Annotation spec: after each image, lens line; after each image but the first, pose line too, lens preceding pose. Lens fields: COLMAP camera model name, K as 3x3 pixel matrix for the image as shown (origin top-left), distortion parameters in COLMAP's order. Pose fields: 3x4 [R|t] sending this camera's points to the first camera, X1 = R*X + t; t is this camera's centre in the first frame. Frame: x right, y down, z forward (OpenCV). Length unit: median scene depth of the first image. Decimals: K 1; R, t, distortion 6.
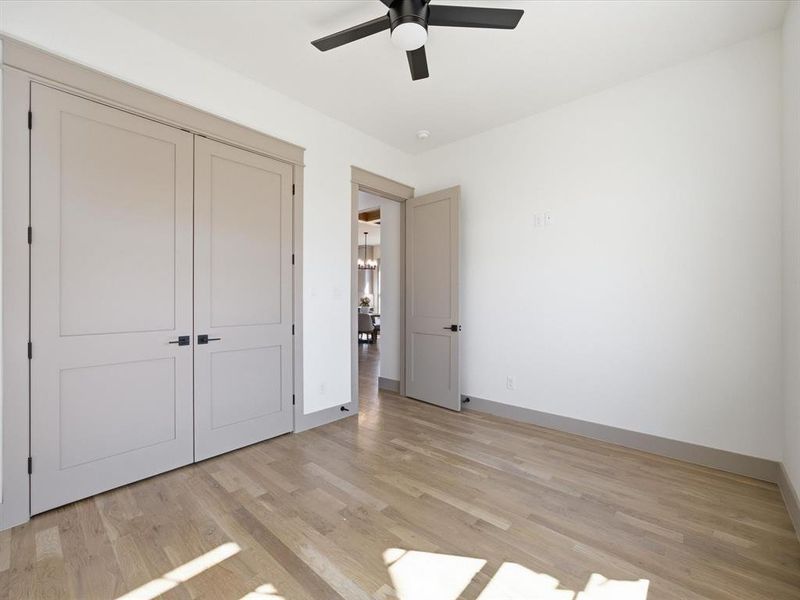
lens RADIAL K [[348.3, 0, 400.6], [0, 348.3, 296.0], [0, 0, 1]] dist [0.000133, 0.000153]
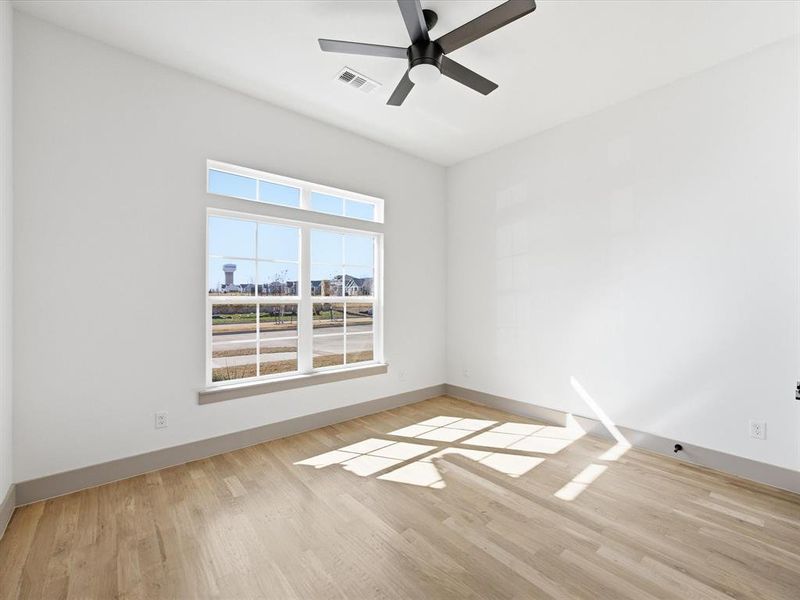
lens RADIAL K [[348.3, 0, 400.6], [0, 348.3, 296.0], [0, 0, 1]] dist [0.000133, 0.000153]
pose [[-0.989772, -0.002012, 0.142644, -0.062560], [-0.002565, 0.999990, -0.003689, -0.021968], [-0.142635, -0.004017, -0.989767, 2.148526]]
